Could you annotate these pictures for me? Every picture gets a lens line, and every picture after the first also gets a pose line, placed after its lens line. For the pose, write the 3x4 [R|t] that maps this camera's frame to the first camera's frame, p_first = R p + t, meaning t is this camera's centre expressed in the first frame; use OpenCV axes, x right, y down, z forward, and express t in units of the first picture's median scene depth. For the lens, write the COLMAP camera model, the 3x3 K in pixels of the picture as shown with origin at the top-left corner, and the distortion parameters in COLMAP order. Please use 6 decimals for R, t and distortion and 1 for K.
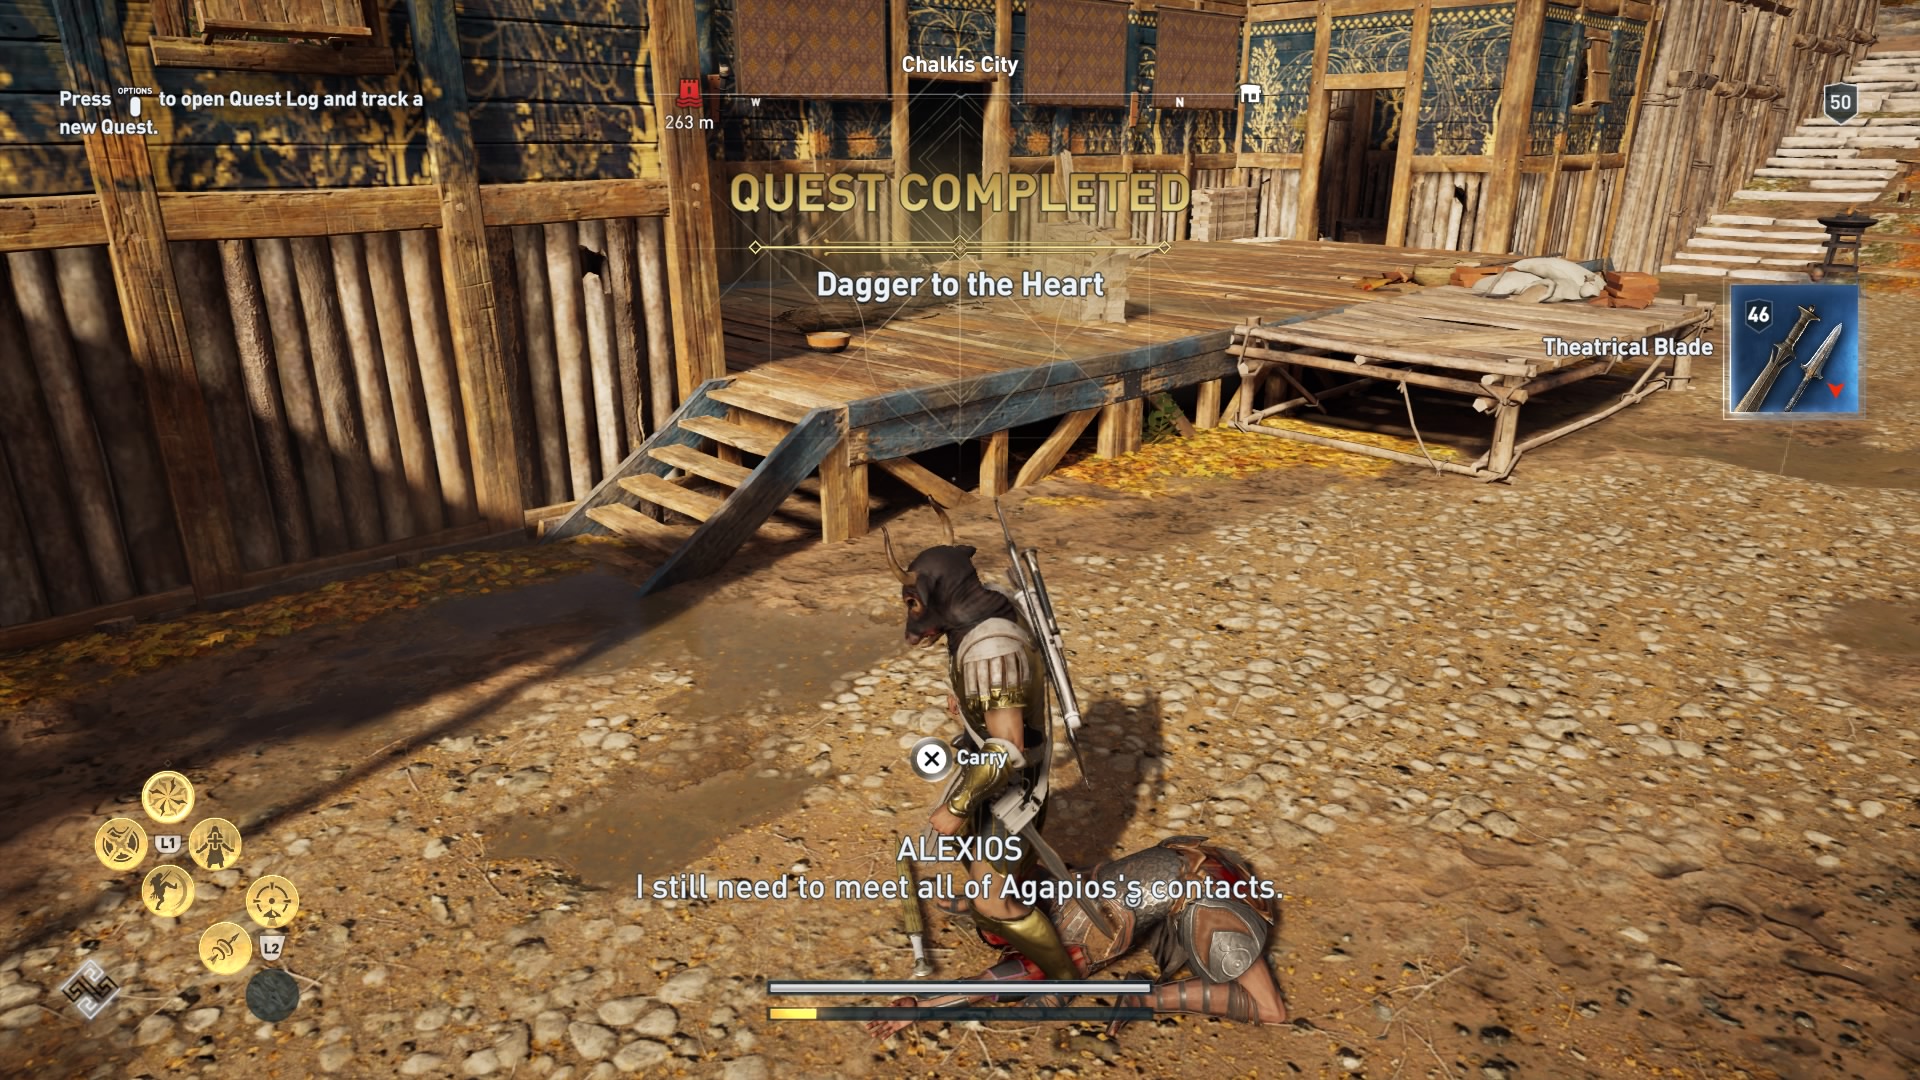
lens RADIAL K [[1143.9, 0, 960.0], [0, 1143.9, 540.0], [0, 0, 1]] dist [0.002913, -0.000313]
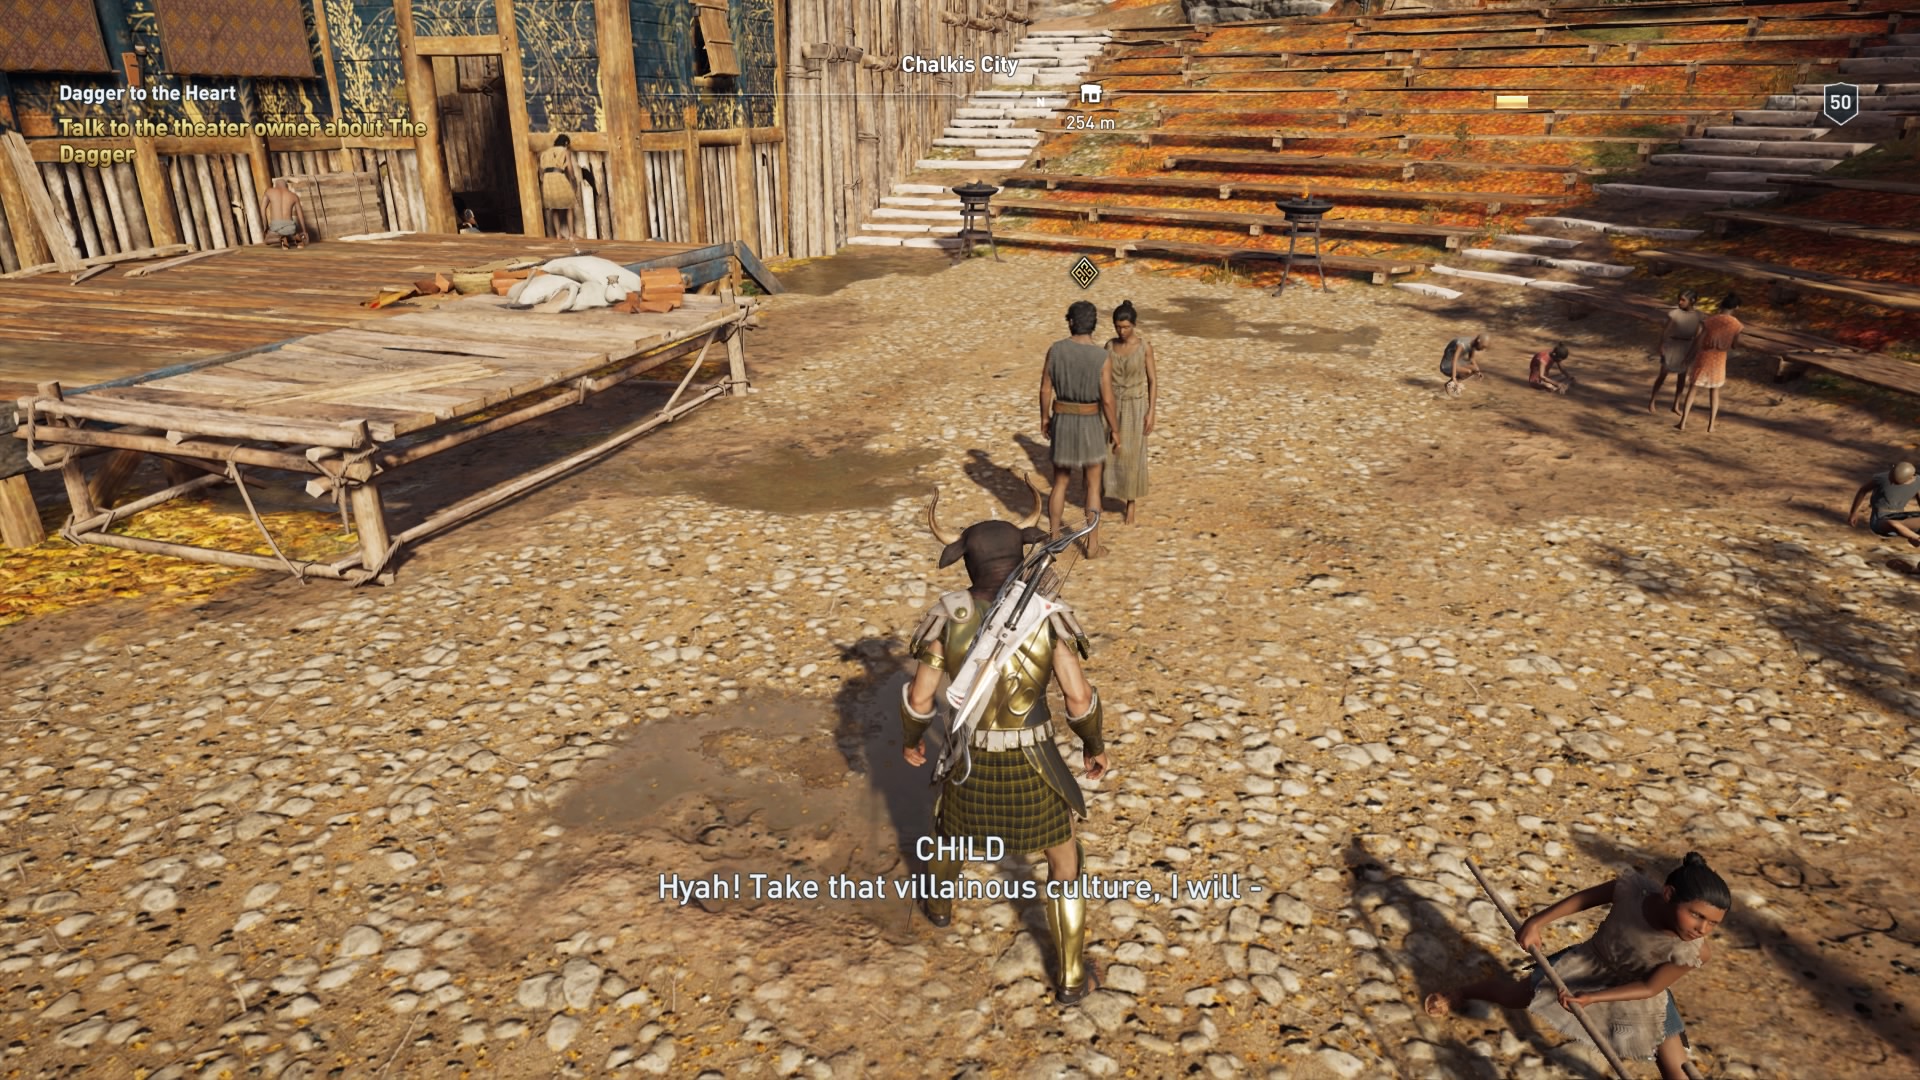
lens RADIAL K [[1143.9, 0, 960.0], [0, 1143.9, 540.0], [0, 0, 1]] dist [0.002913, -0.000313]
pose [[0.873270, -0.174990, 0.454729, 0.223467], [0.163711, 0.984402, 0.064426, -0.030364], [-0.458910, 0.018183, 0.888296, 0.073425]]
